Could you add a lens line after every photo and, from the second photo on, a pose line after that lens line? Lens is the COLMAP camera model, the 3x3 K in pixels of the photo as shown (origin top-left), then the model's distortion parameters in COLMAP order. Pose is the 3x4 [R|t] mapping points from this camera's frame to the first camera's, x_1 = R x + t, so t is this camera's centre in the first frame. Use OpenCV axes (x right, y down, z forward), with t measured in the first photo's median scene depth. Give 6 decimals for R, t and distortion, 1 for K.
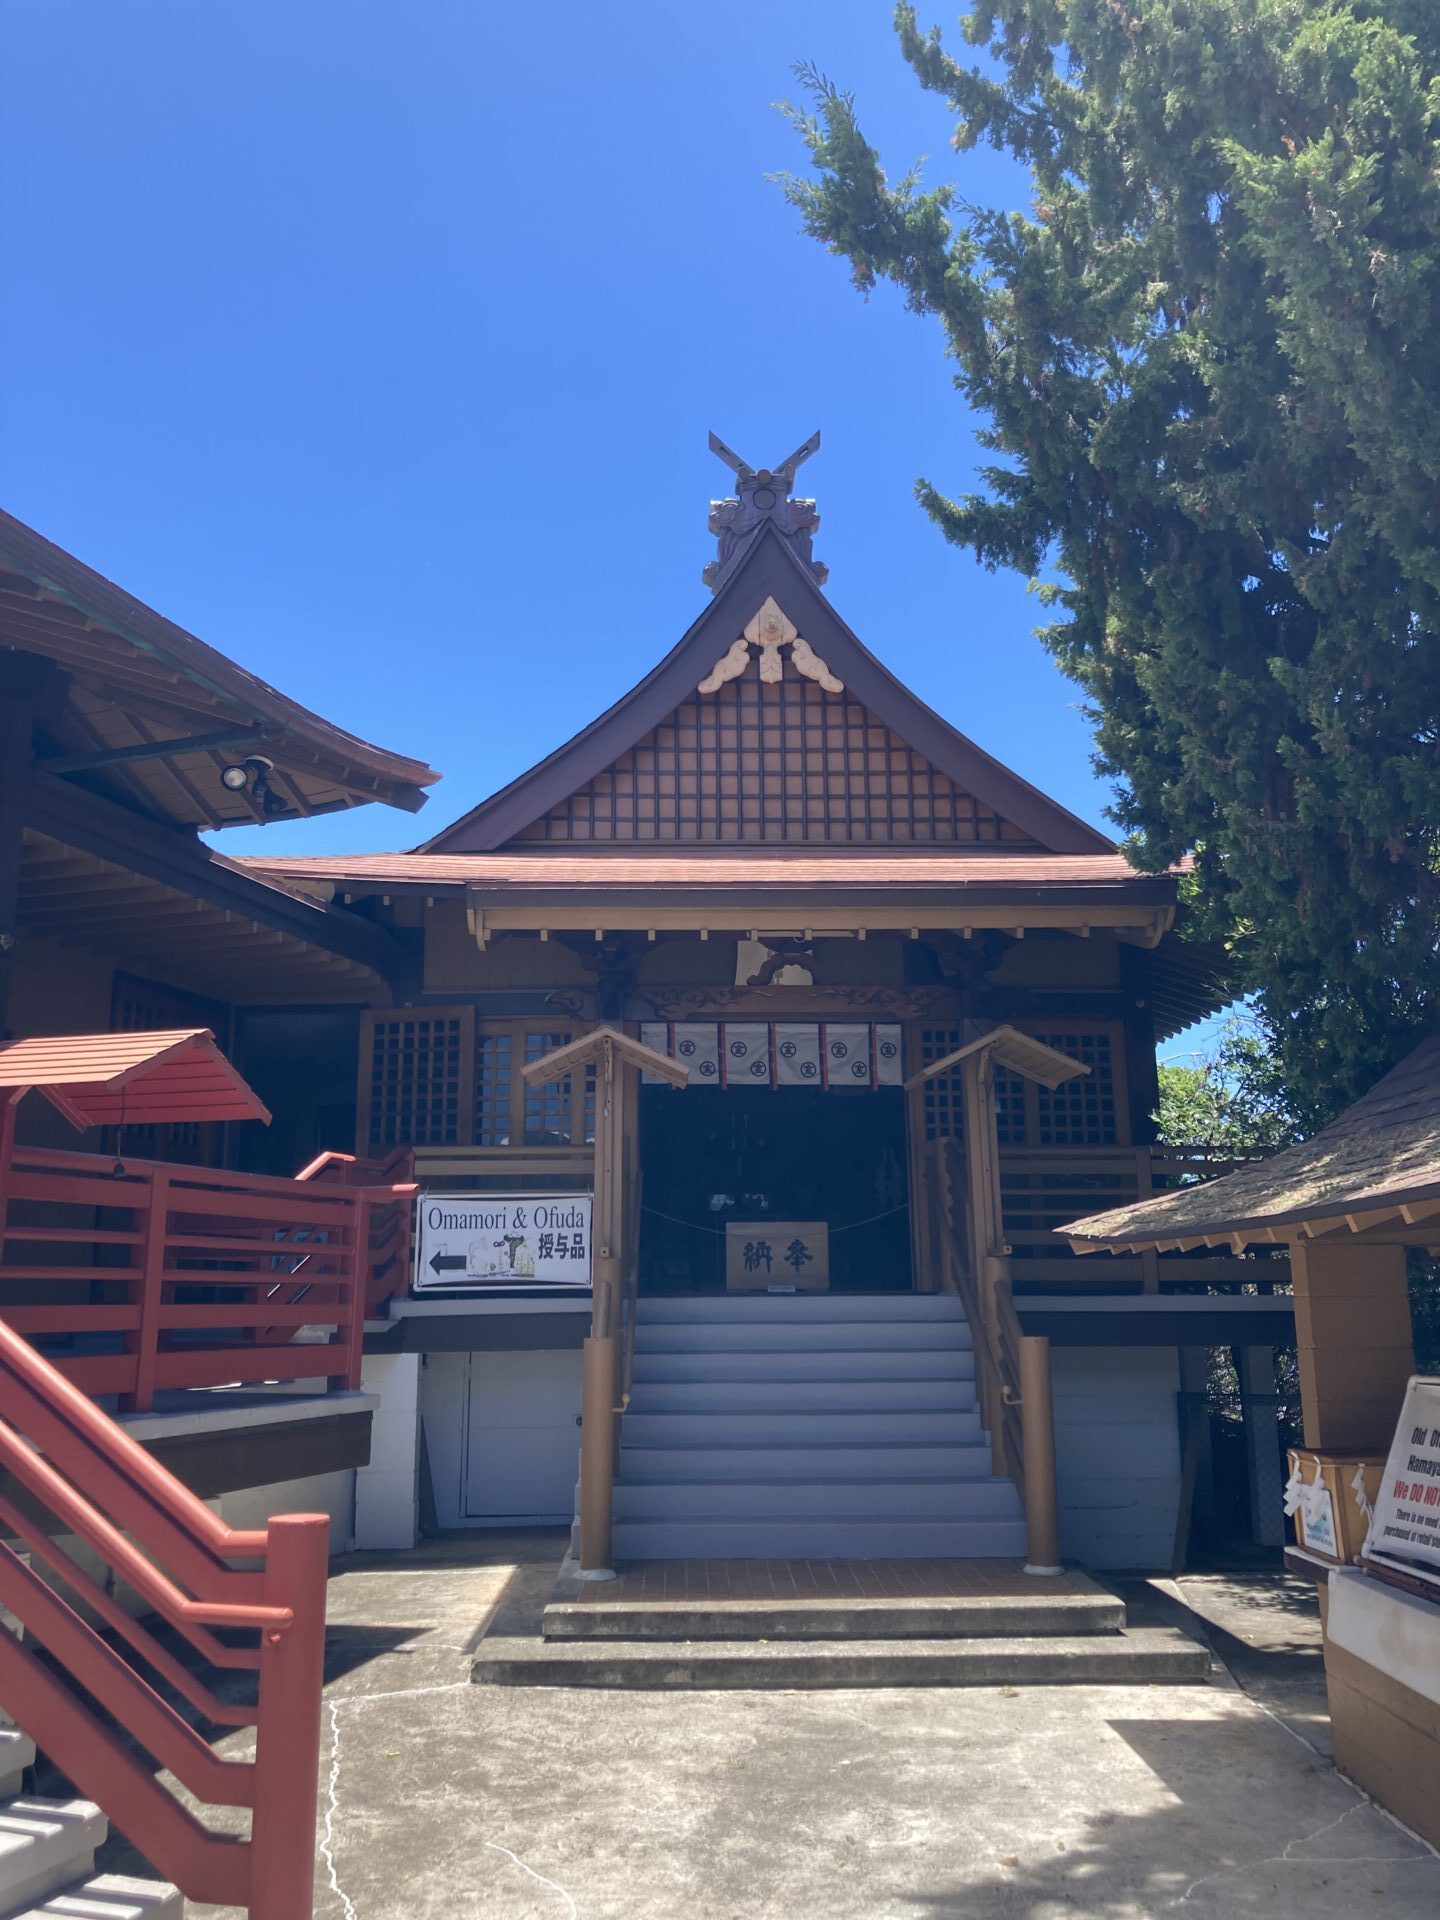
lens RADIAL K [[1538.6, 0, 704.8], [0, 1538.6, 958.6], [0, 0, 1]] dist [0.053166, -0.012986]
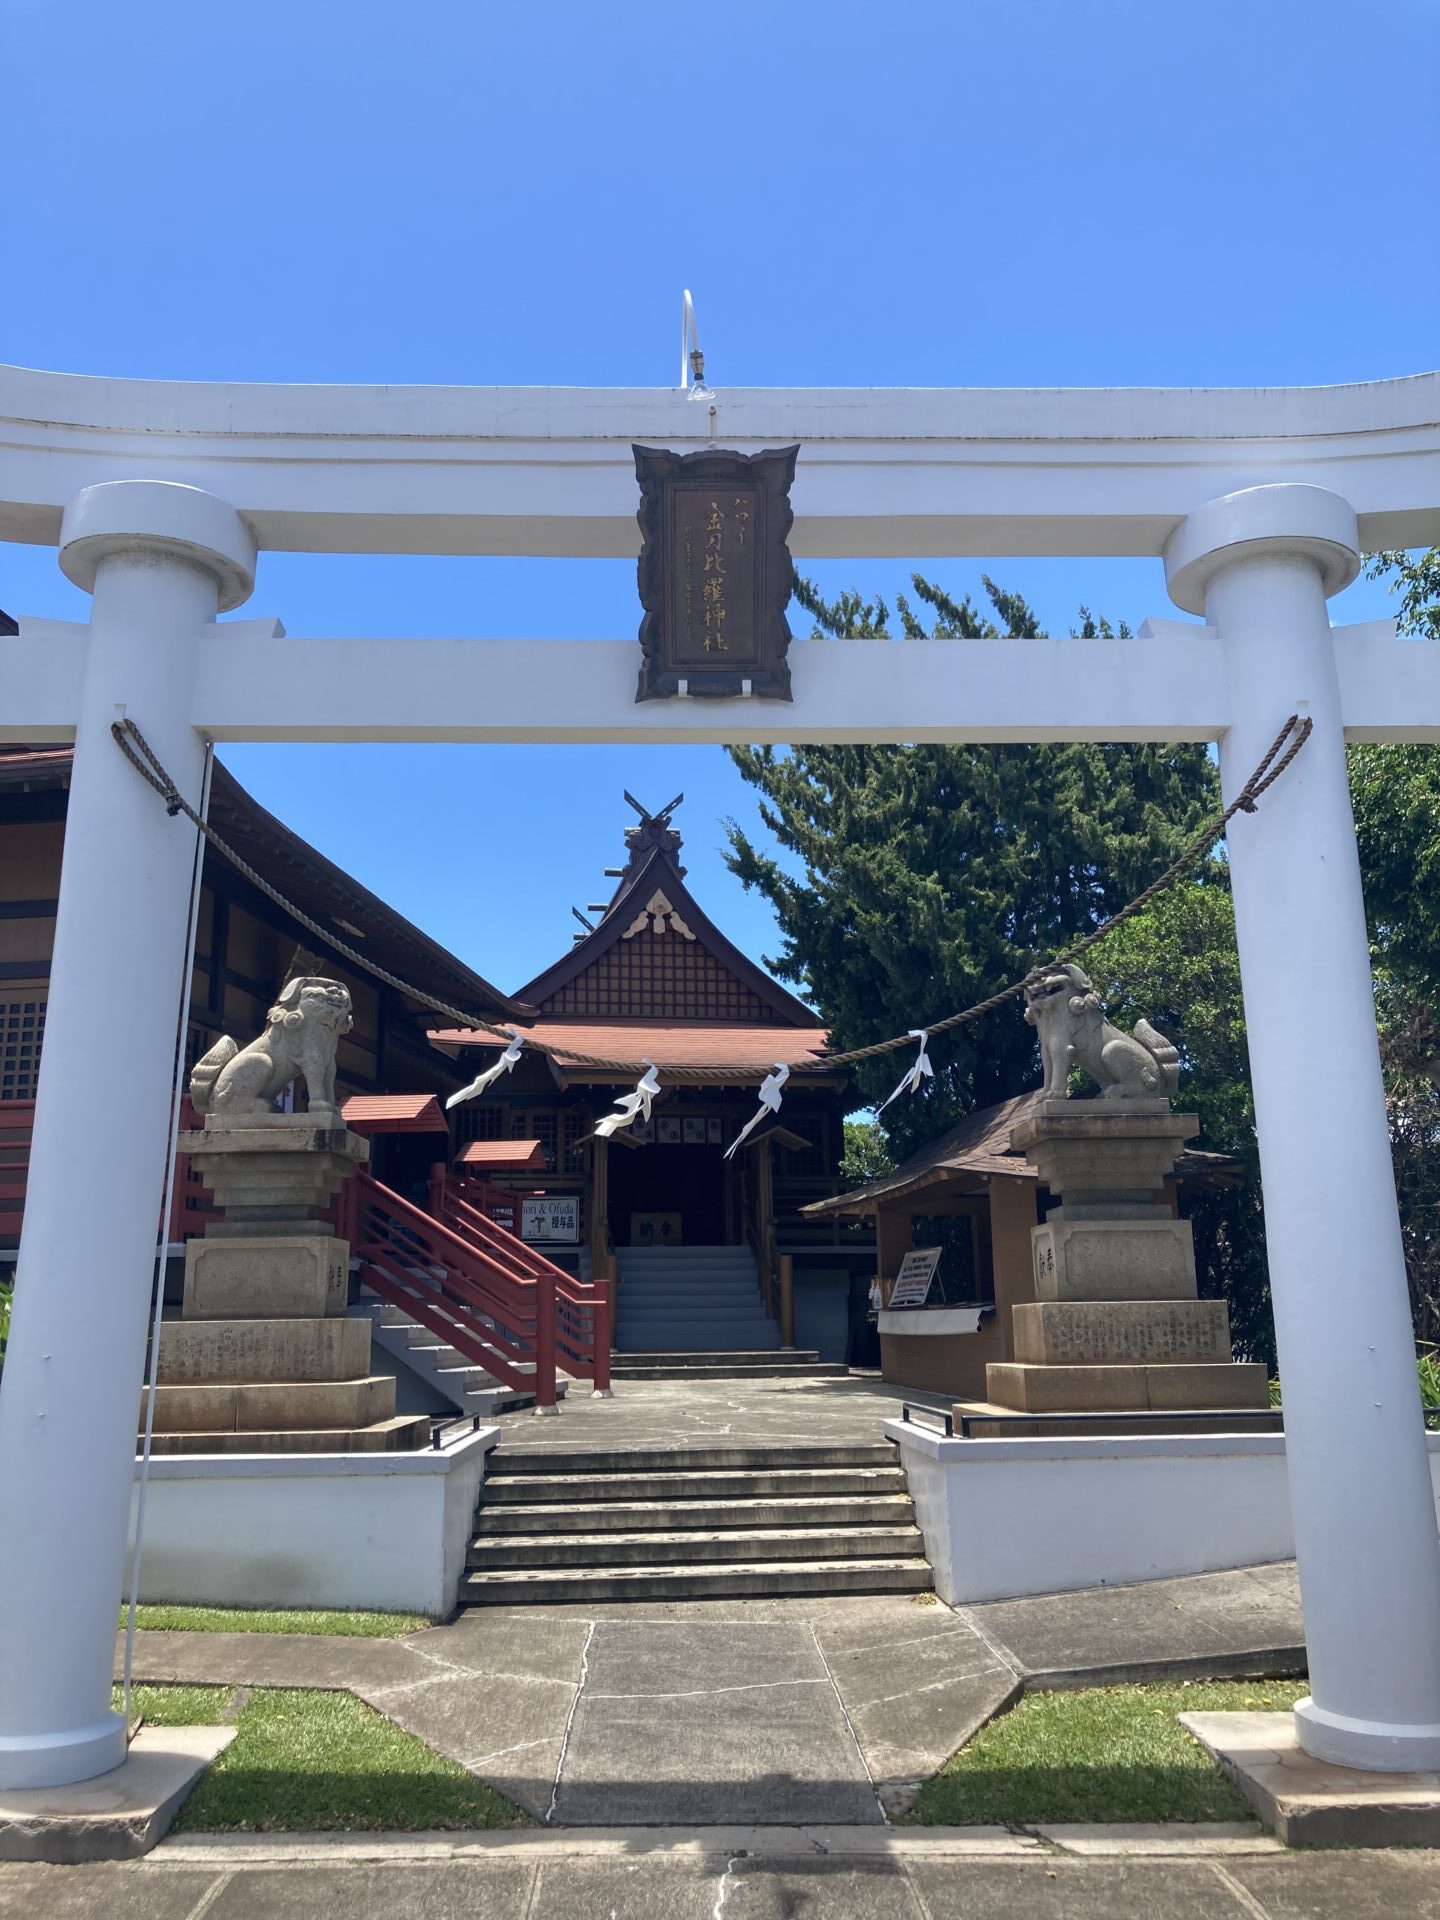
lens RADIAL K [[1538.6, 0, 727.6], [0, 1538.6, 951.4], [0, 0, 1]] dist [0.053166, -0.012986]
pose [[0.981880, 0.033944, 0.186438, -0.237083], [-0.031760, 0.999388, -0.014690, -0.133663], [-0.186822, 0.008503, 0.982357, -0.935732]]
